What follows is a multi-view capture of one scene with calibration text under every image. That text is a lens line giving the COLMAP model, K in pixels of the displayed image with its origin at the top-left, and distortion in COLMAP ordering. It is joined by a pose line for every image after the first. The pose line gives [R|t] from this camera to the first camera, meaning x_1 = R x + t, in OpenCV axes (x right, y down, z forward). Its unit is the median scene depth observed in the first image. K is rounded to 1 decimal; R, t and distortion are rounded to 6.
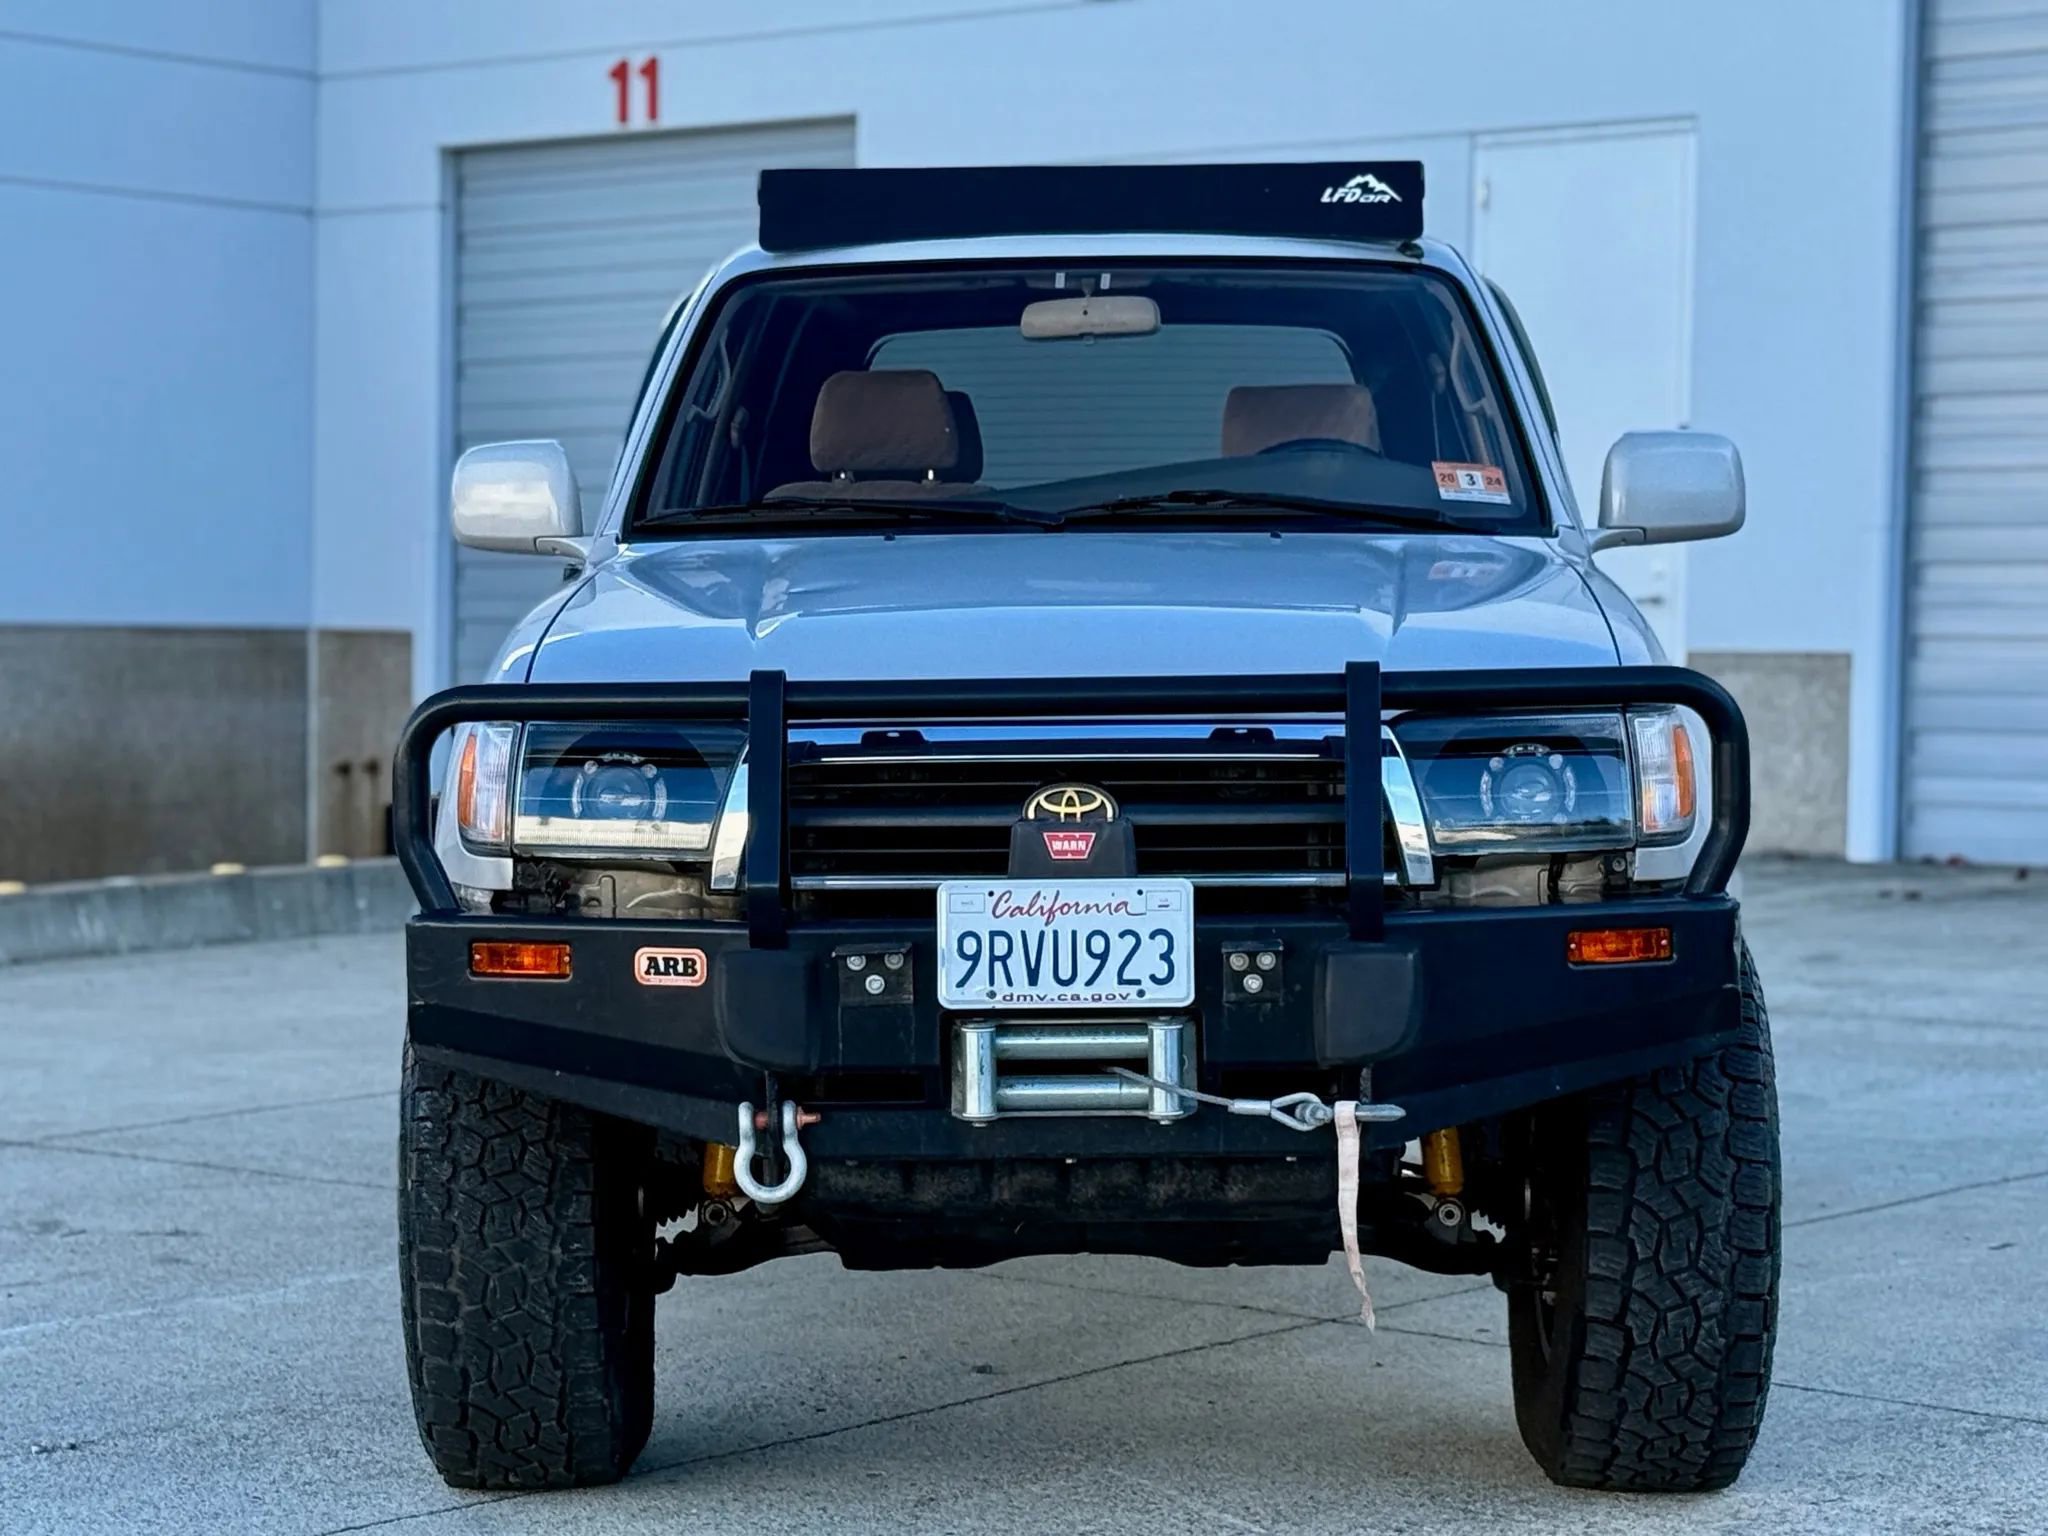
lens RADIAL K [[4836.0, 0, 1010.3], [0, 4836.0, 766.4], [0, 0, 1]] dist [0.149976, 0.416164]
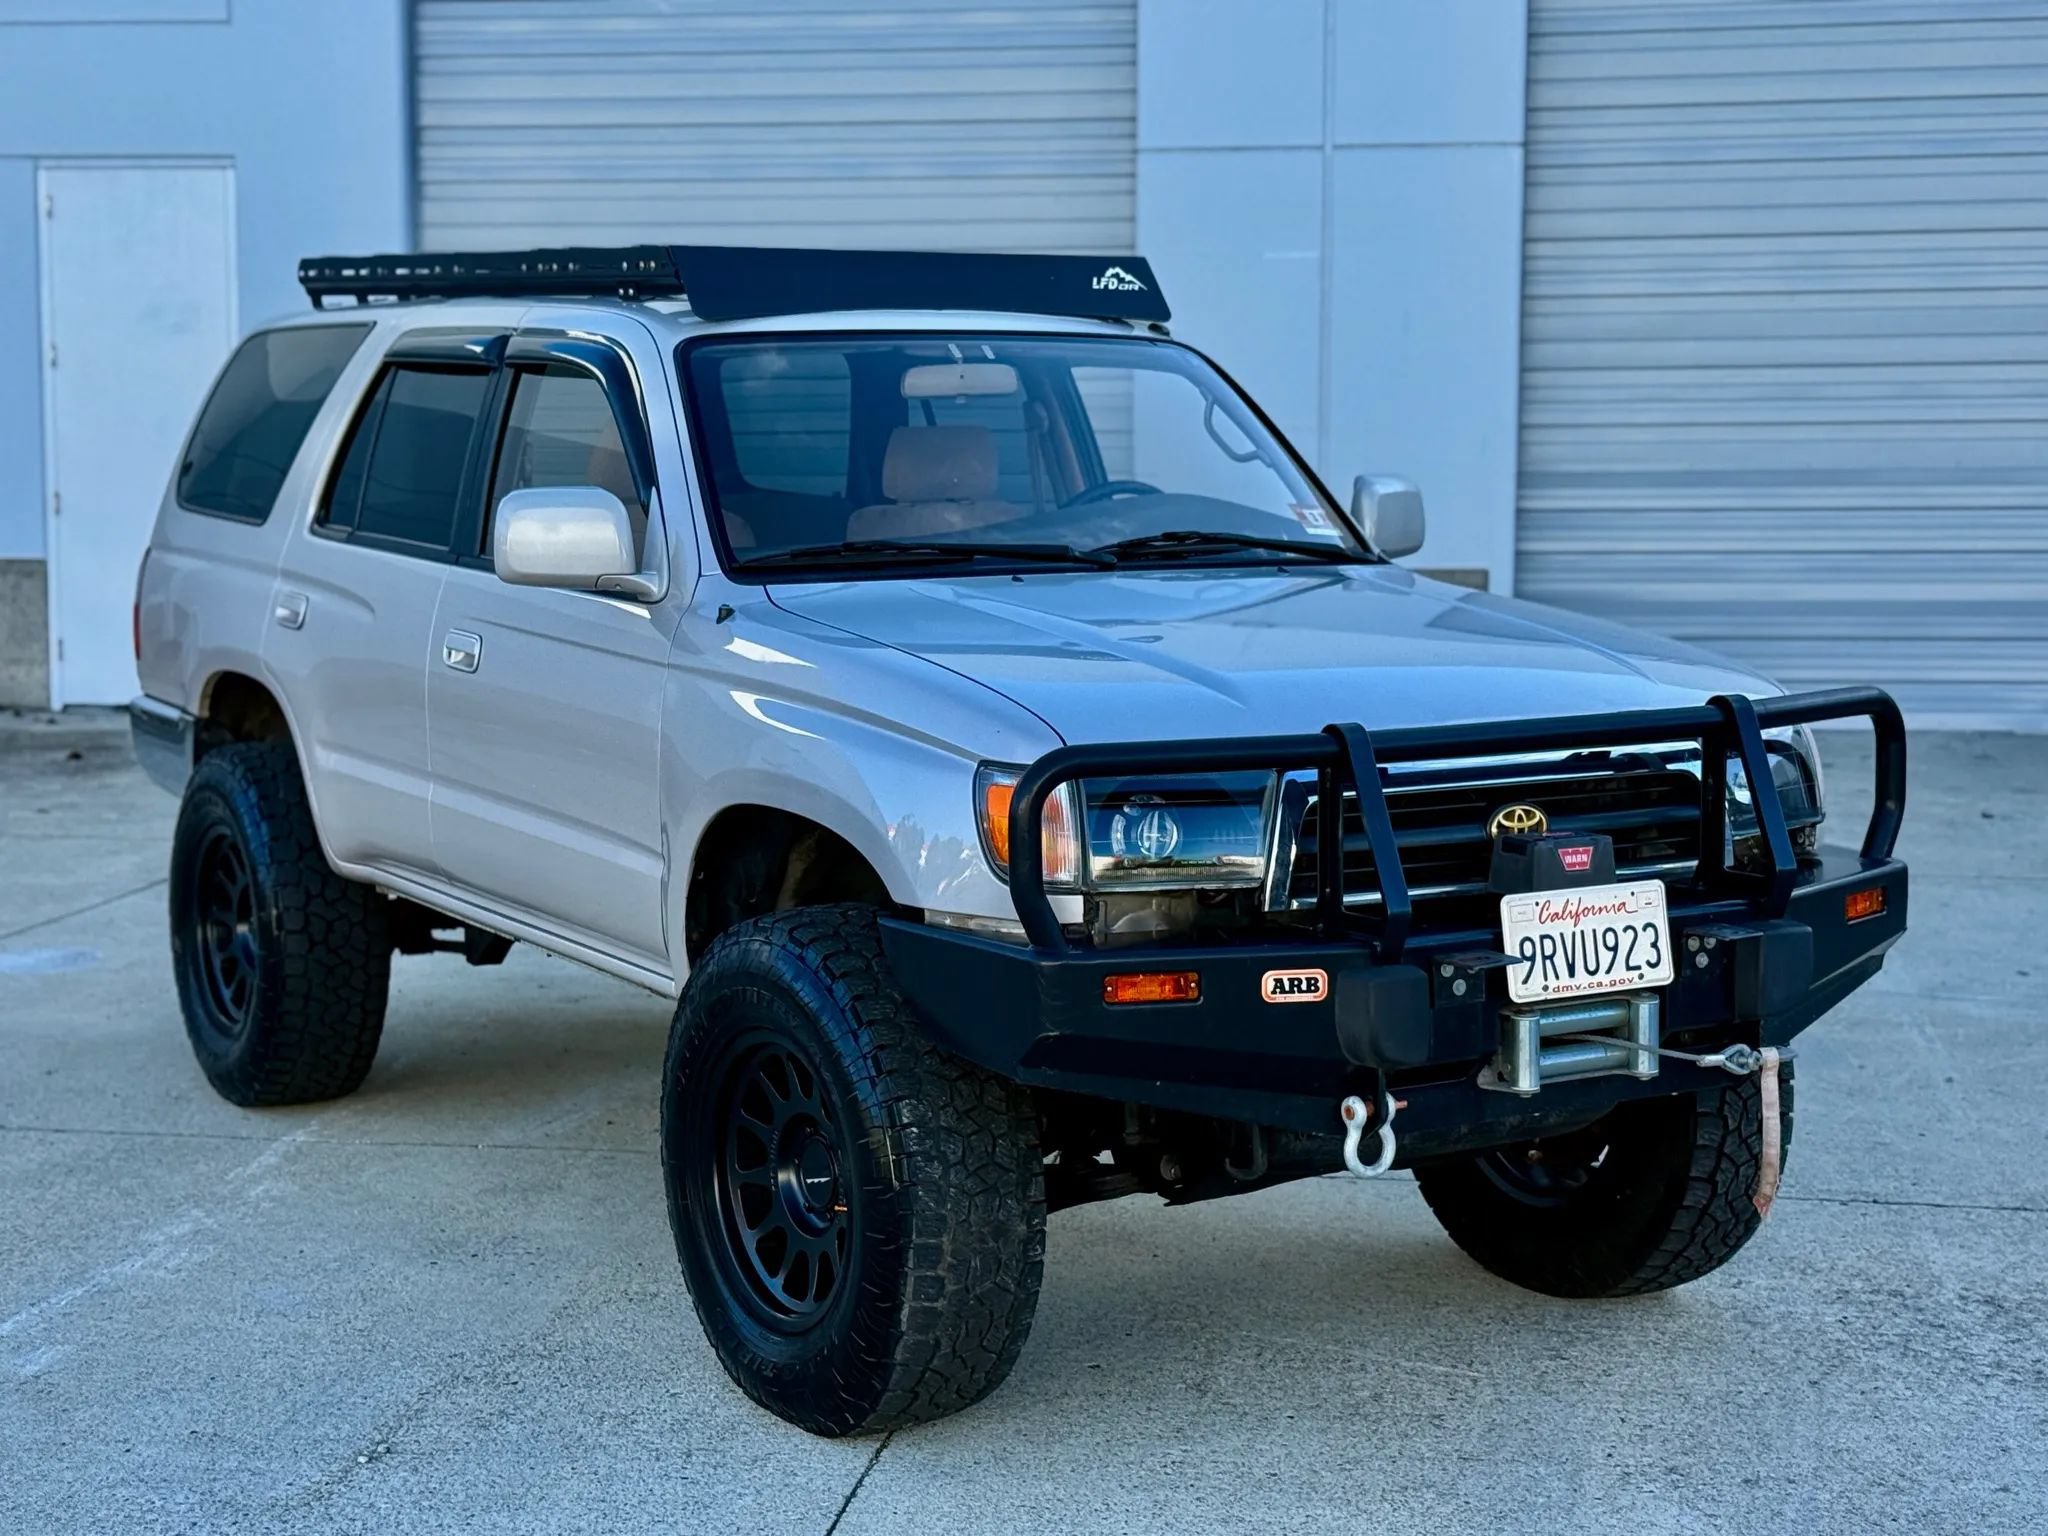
lens RADIAL K [[3266.8, 0, 1032.1], [0, 3266.8, 769.4], [0, 0, 1]] dist [0.152460, -0.051016]
pose [[0.837516, -0.054275, 0.543711, -0.508451], [0.023530, 0.997714, 0.063349, -0.056844], [-0.545906, -0.040262, 0.836878, 0.361042]]
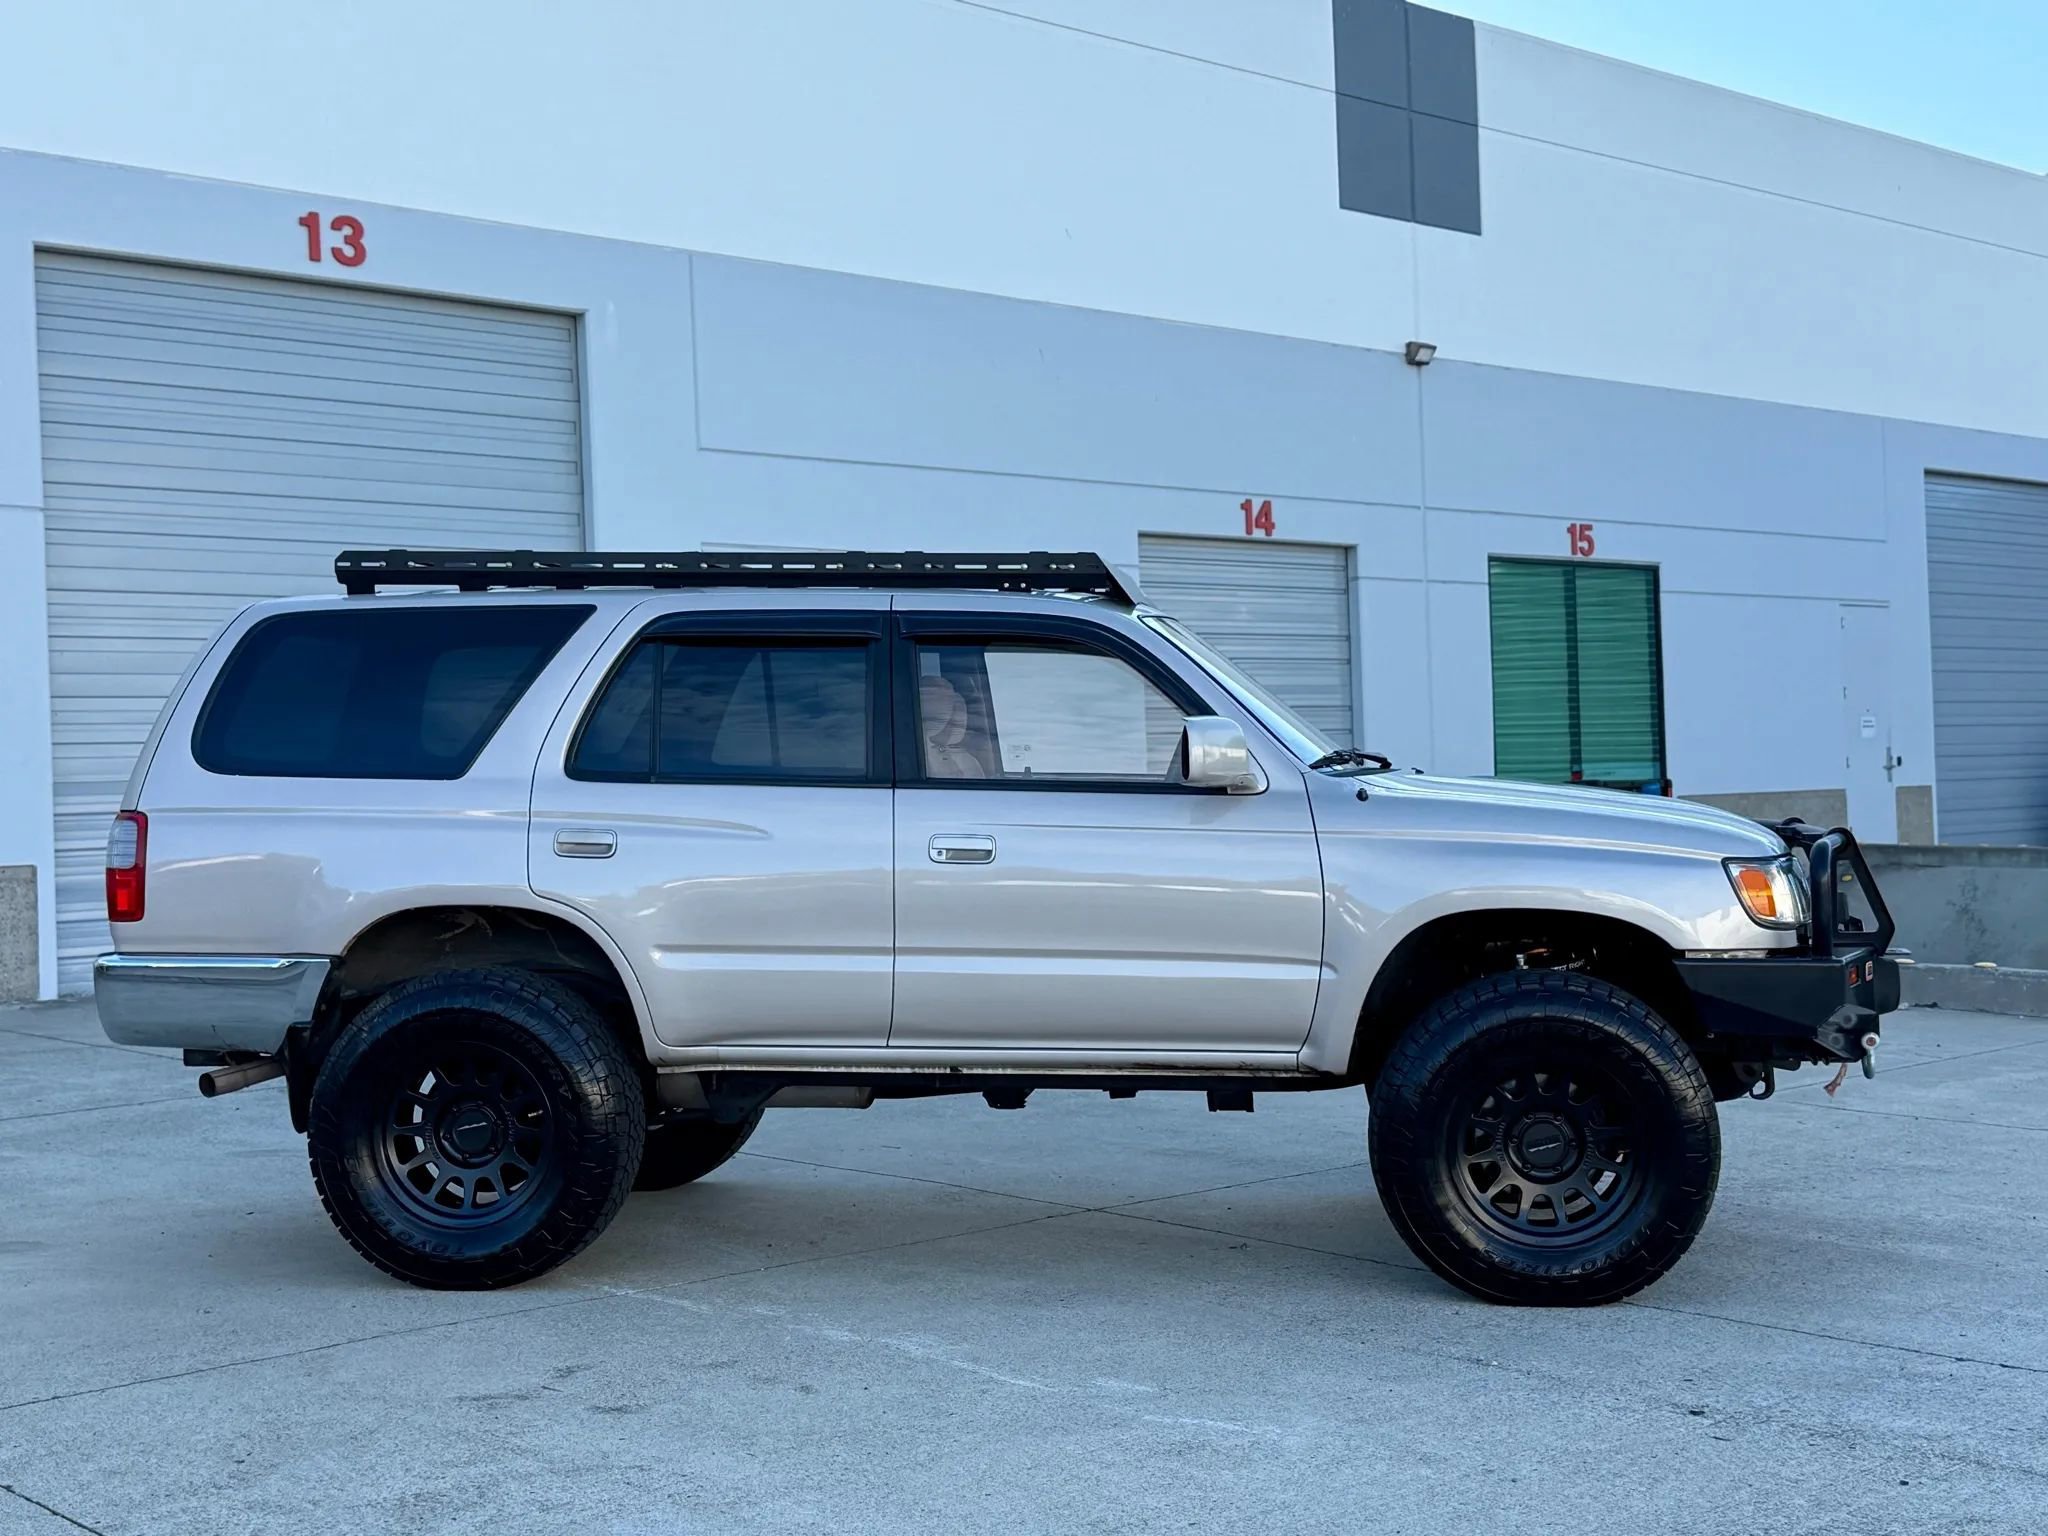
lens RADIAL K [[2671.5, 0, 1024.0], [0, 2671.5, 768.0], [0, 0, 1]] dist [0.174382, -0.230438]
pose [[0.090628, -0.001147, 0.995884, -1.176565], [0.066139, 0.997799, -0.004869, -0.059193], [-0.993686, 0.066308, 0.090504, 1.170067]]
